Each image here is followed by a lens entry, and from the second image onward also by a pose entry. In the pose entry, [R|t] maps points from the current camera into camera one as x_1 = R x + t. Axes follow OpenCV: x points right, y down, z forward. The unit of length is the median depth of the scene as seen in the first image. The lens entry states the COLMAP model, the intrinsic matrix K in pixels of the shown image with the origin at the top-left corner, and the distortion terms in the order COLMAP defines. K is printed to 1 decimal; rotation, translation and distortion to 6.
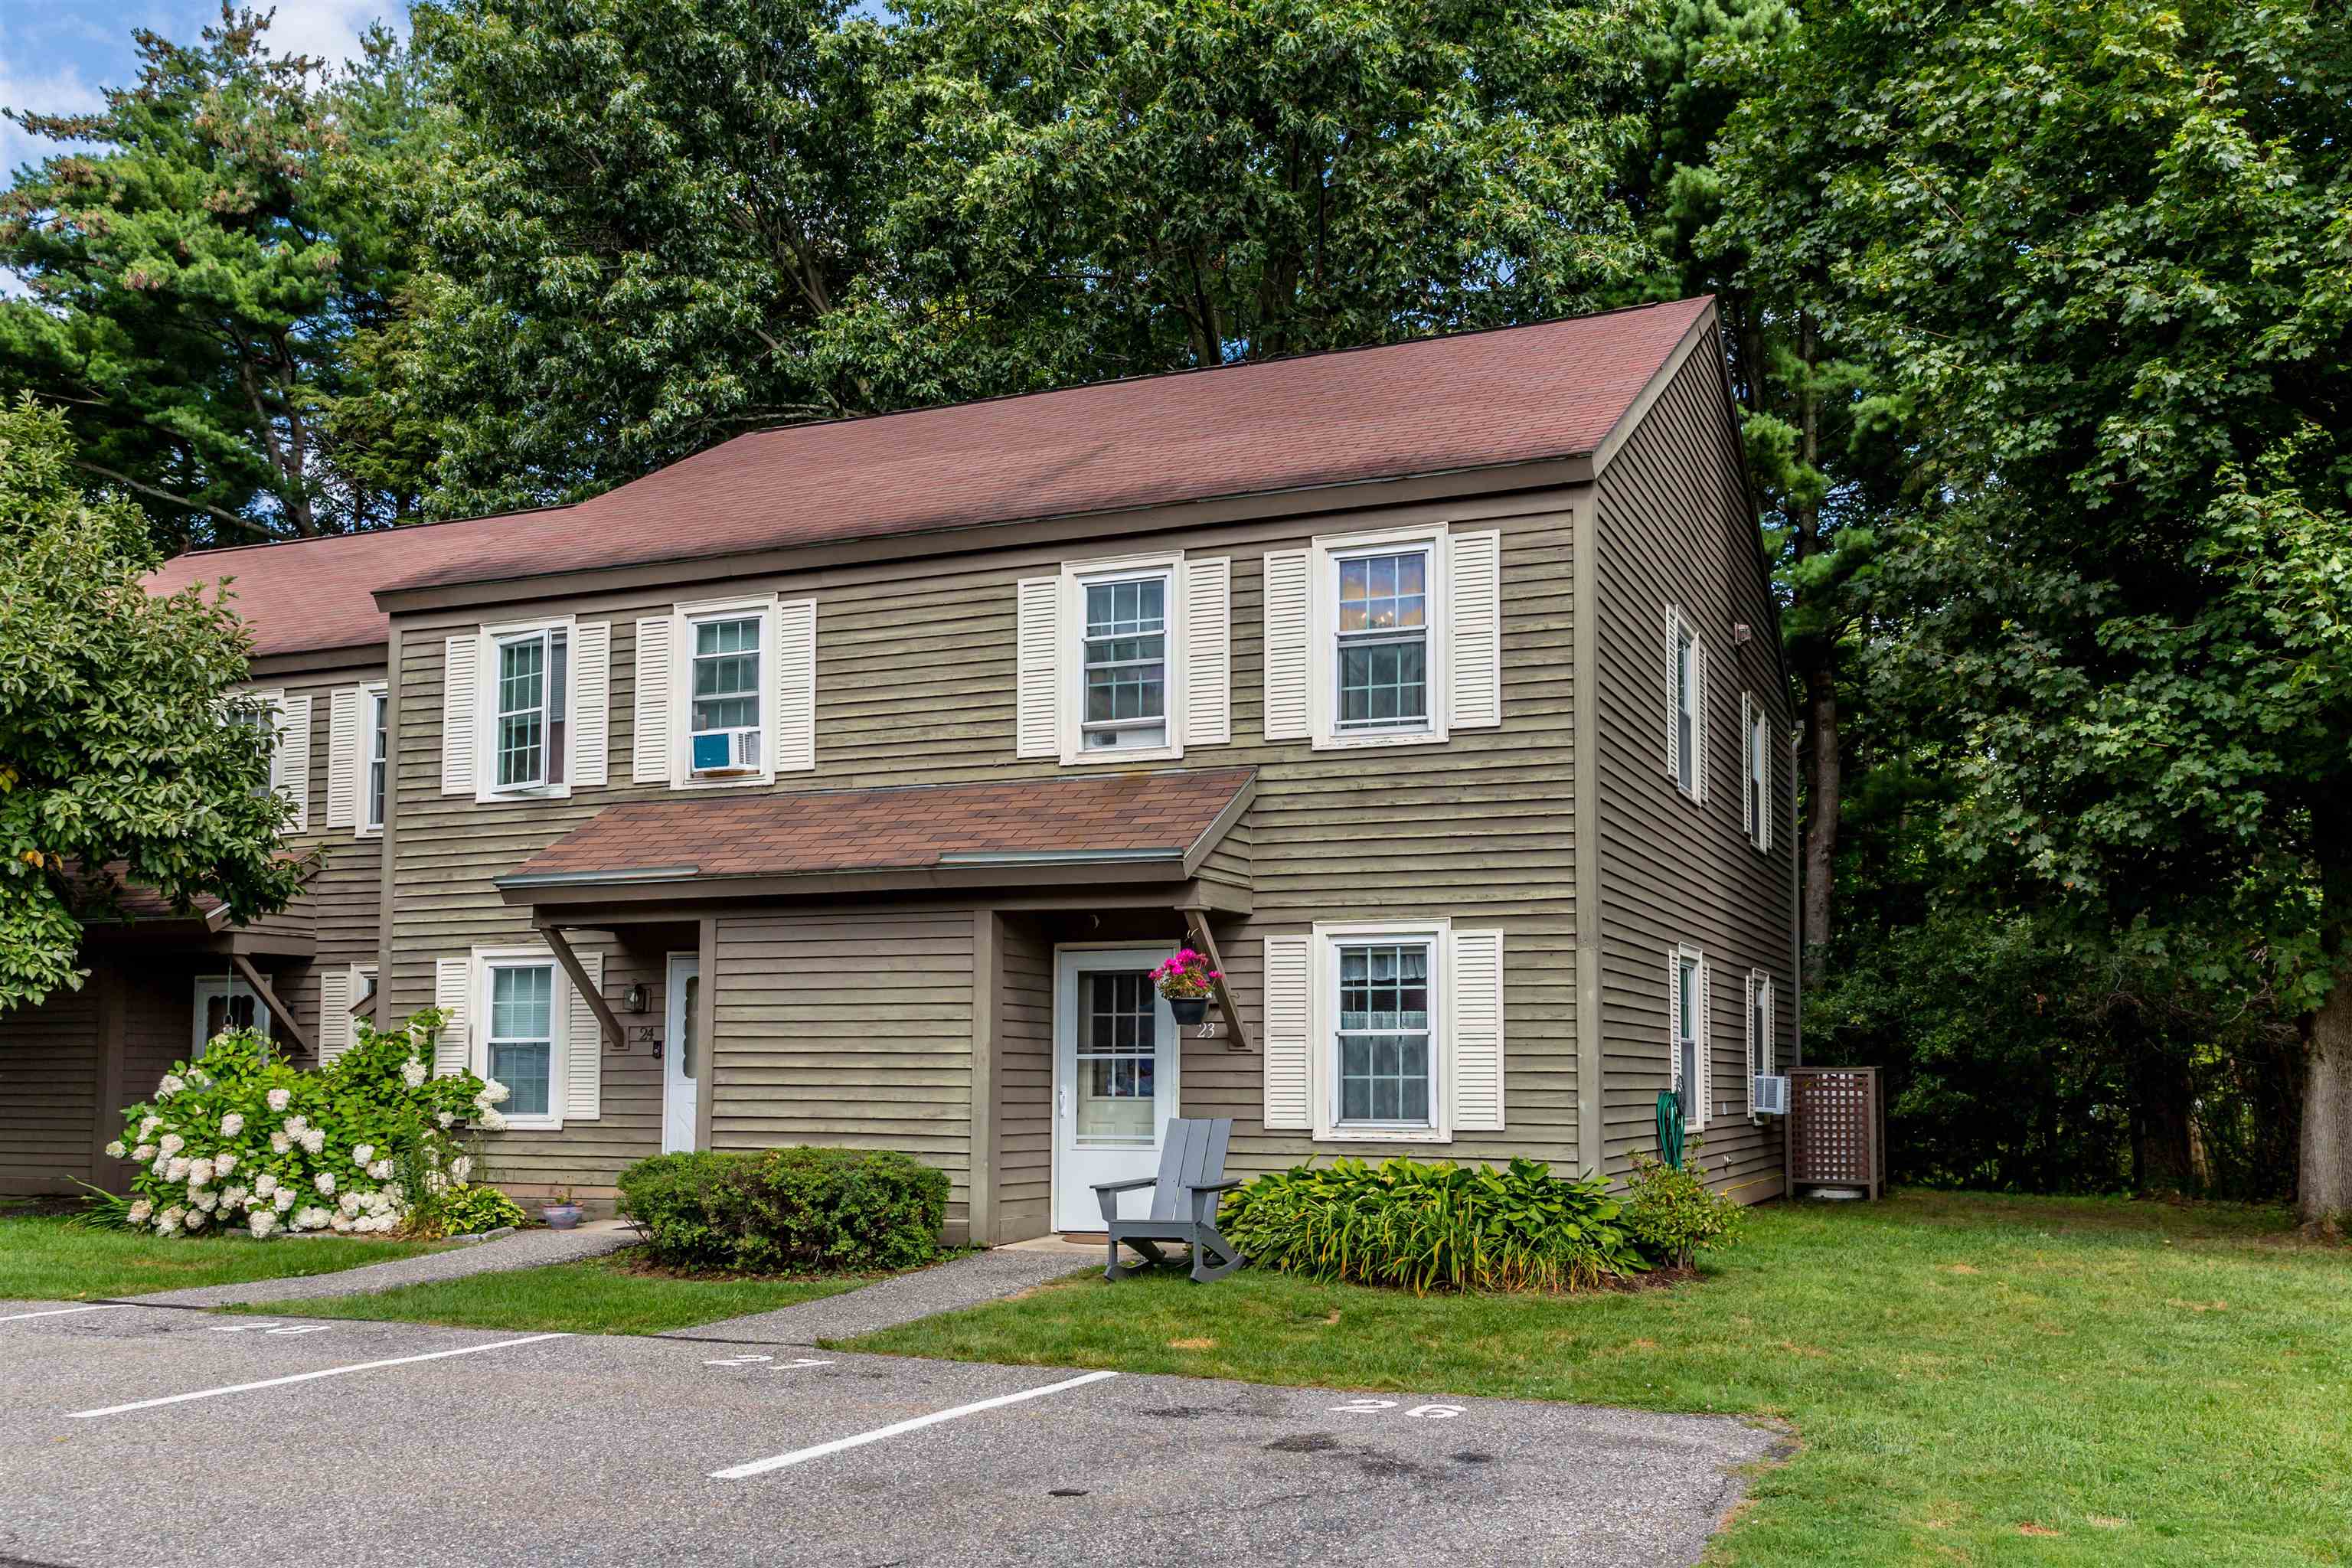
lens RADIAL K [[1964.9, 0, 1176.0], [0, 1964.9, 784.0], [0, 0, 1]] dist [0.005203, 0.007483]
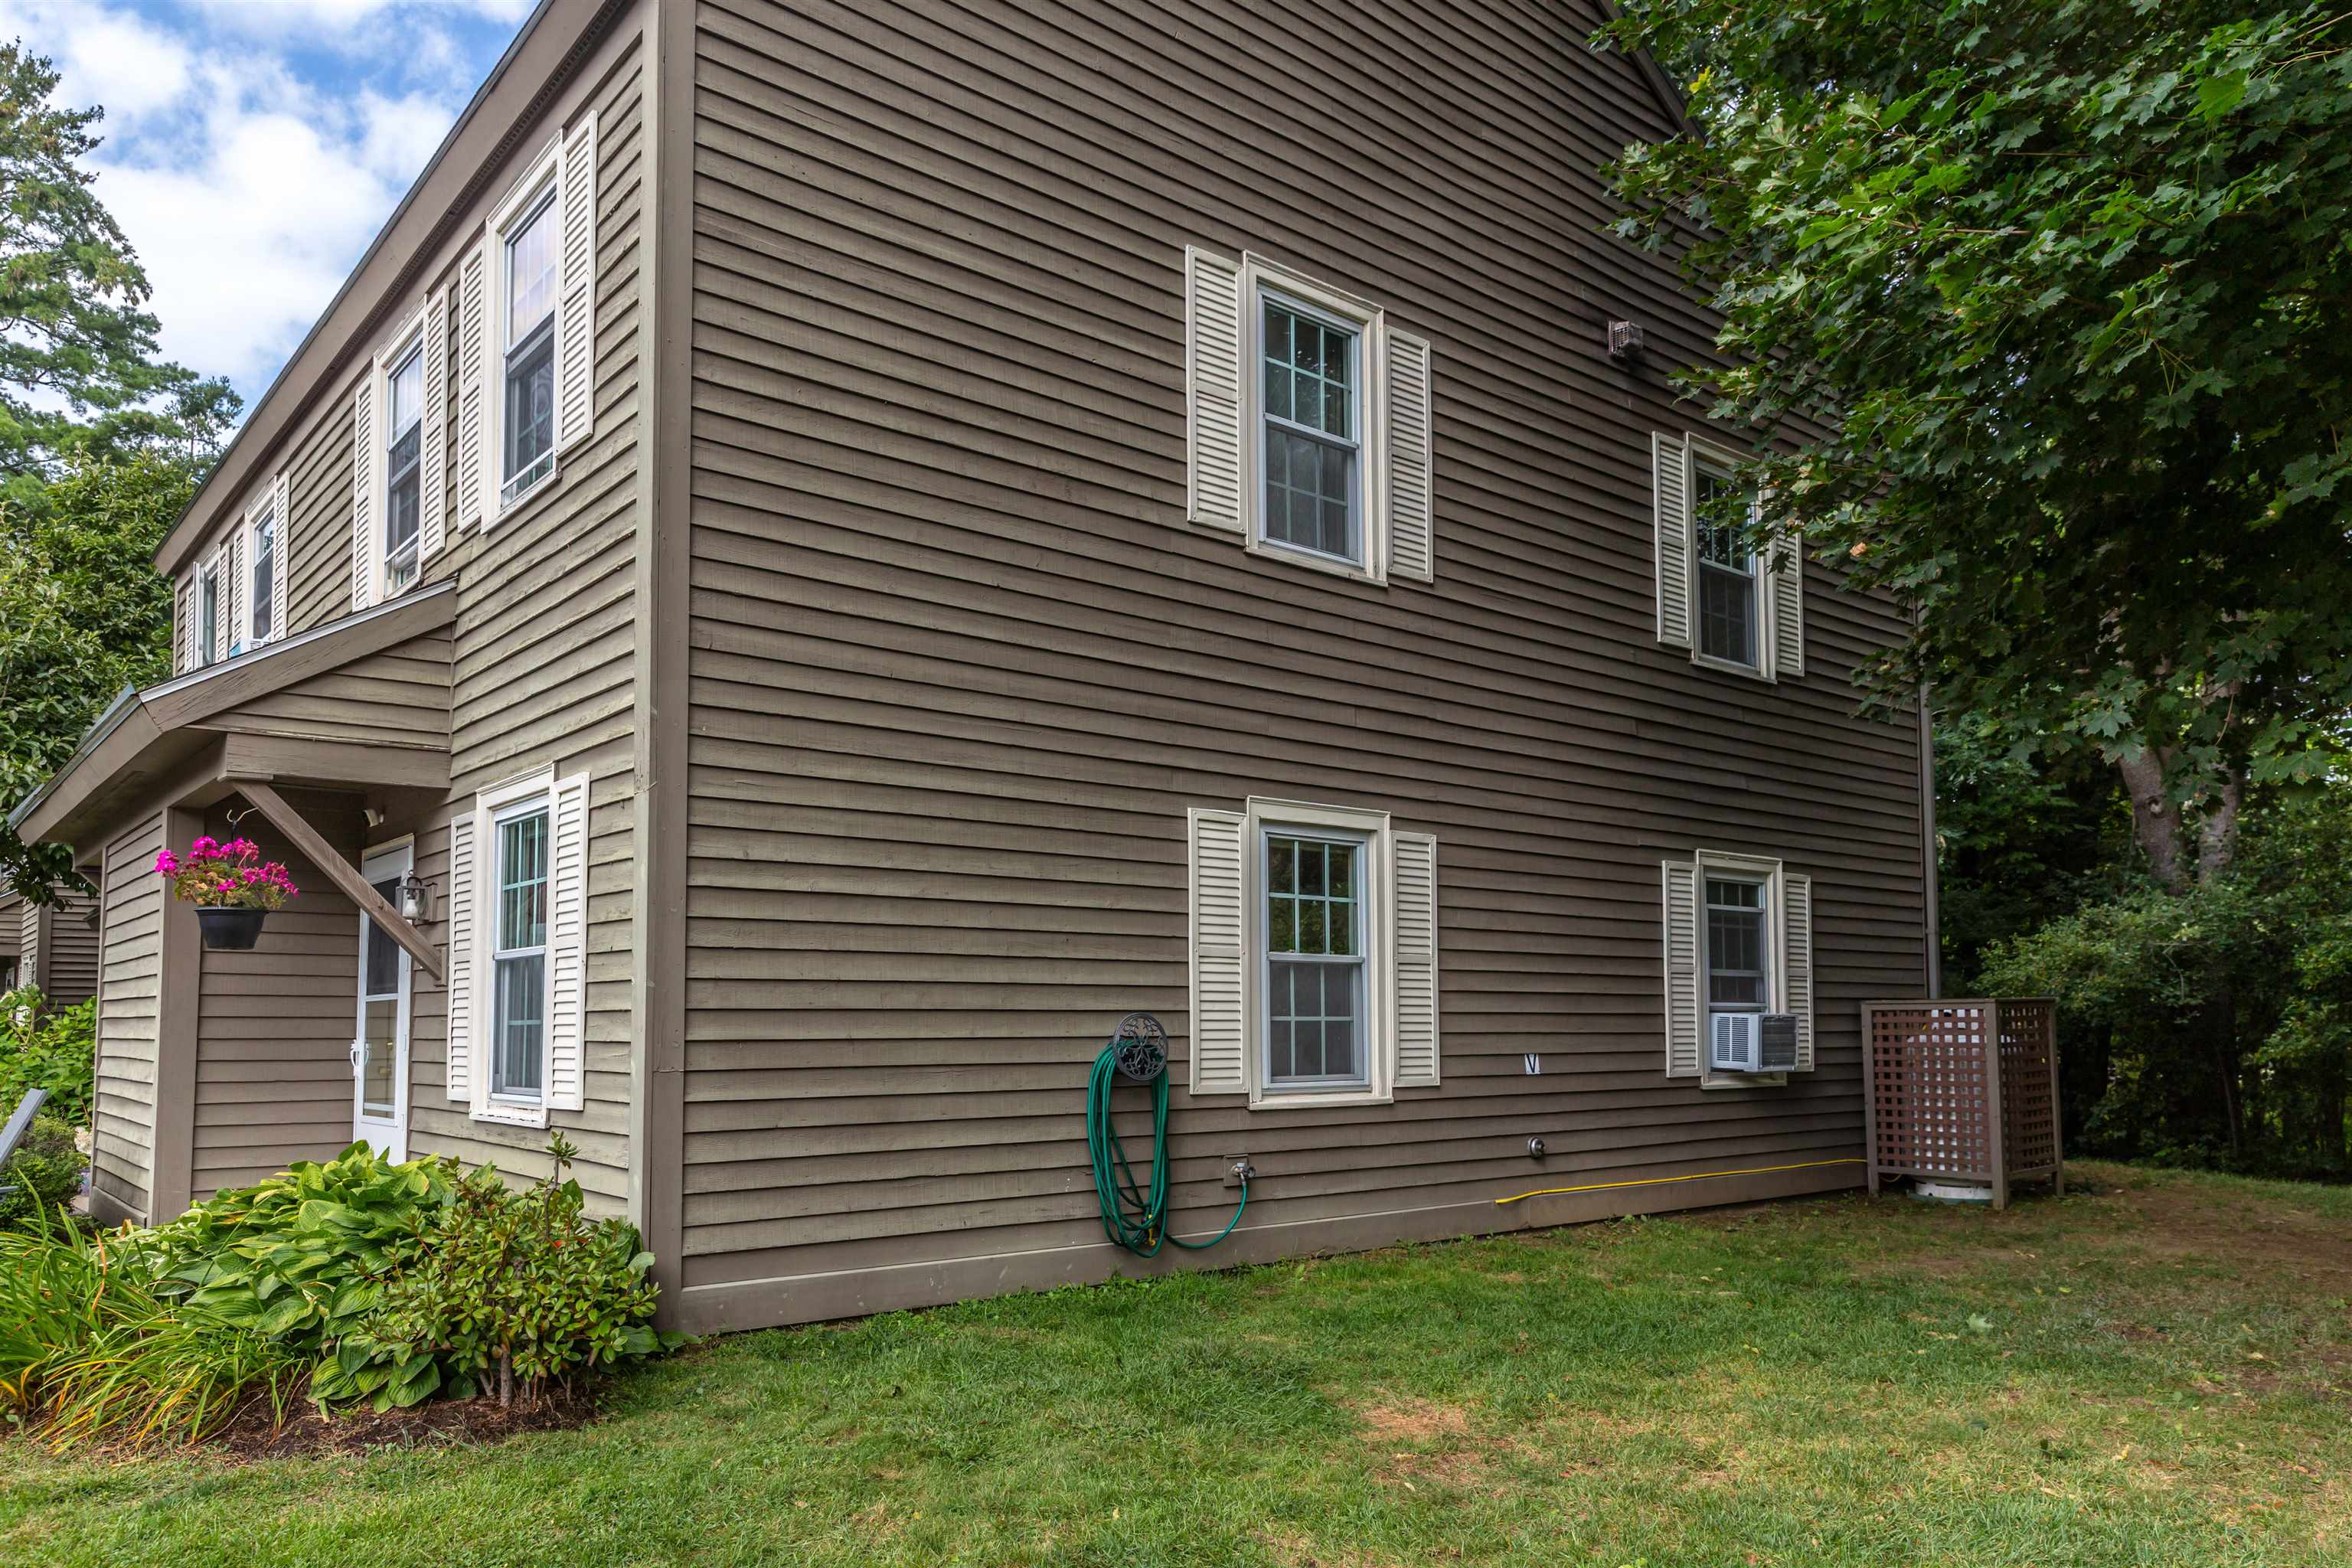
lens RADIAL K [[1598.2, 0, 1176.8], [0, 1598.2, 810.8], [0, 0, 1]] dist [0.005828, 0.001098]
pose [[0.883370, -0.070921, -0.463278, 0.483103], [0.077874, 0.996955, -0.004130, 0.085869], [0.462160, -0.032430, 0.886203, 0.553601]]
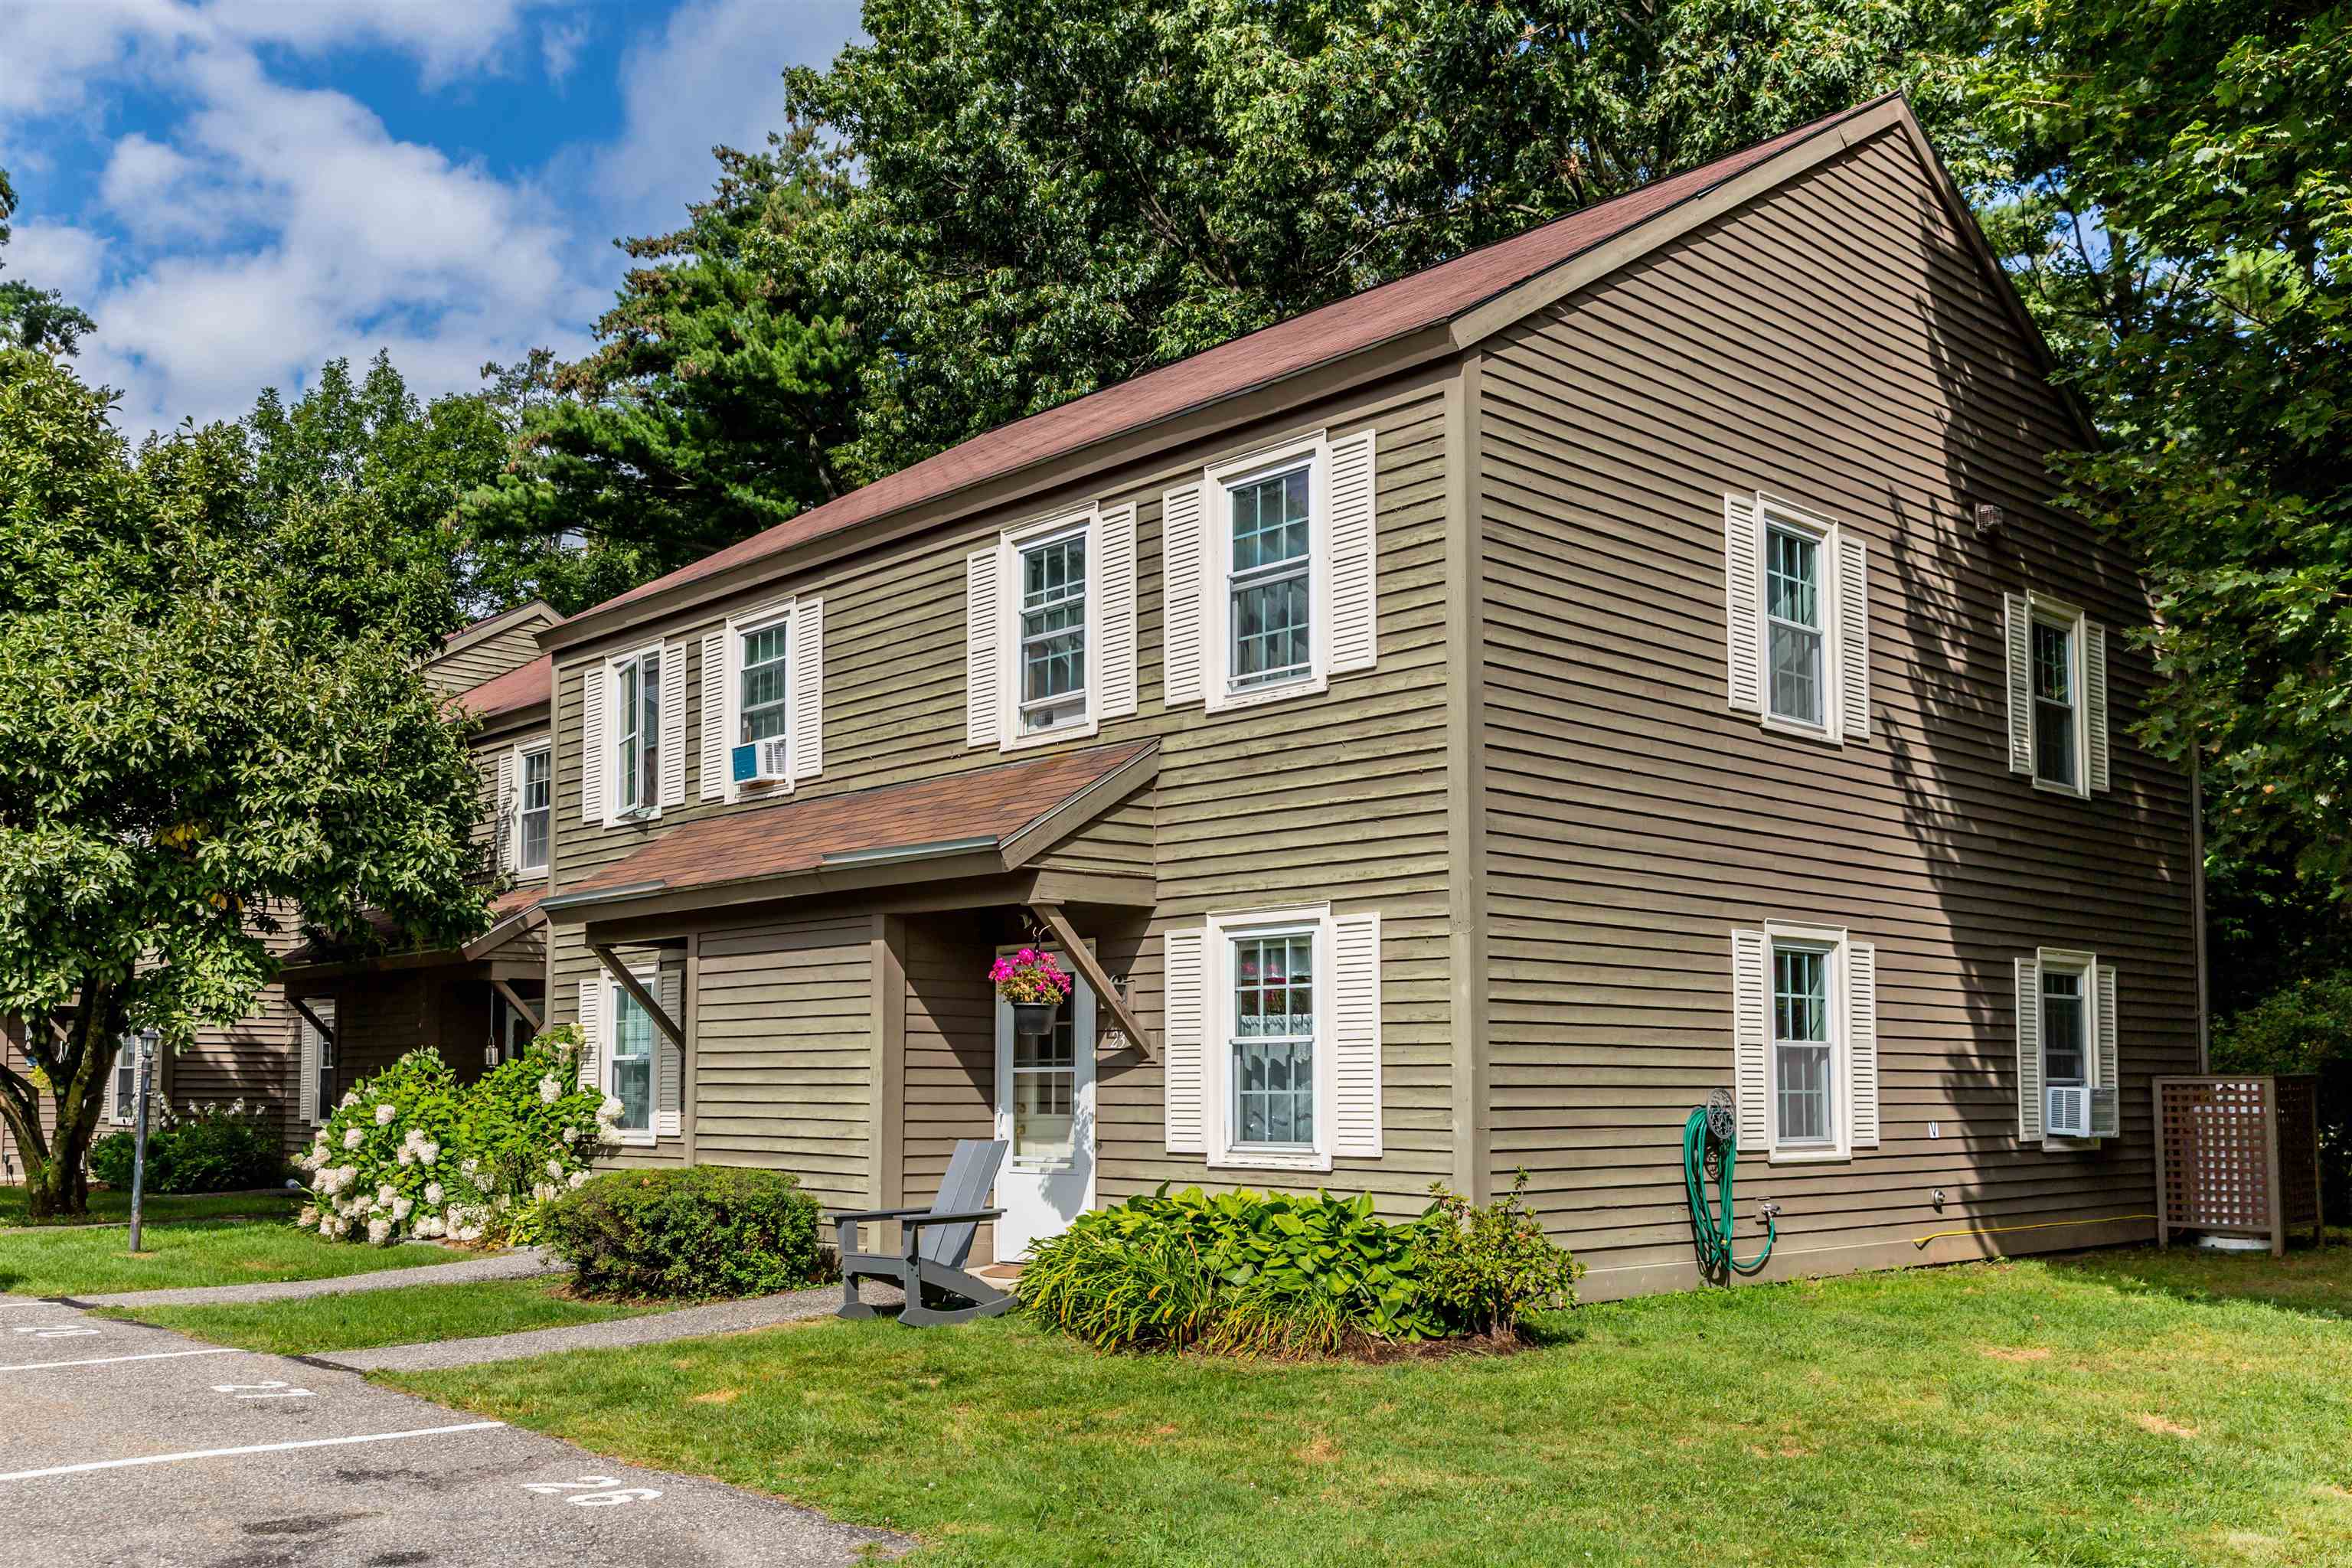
lens RADIAL K [[2021.8, 0, 1176.0], [0, 2021.8, 784.0], [0, 0, 1]] dist [-0.003439, -0.000096]
pose [[0.907567, -0.066084, -0.414674, 0.398219], [0.065283, 0.997737, -0.016122, 0.025499], [0.414801, -0.012440, 0.909827, 0.175241]]
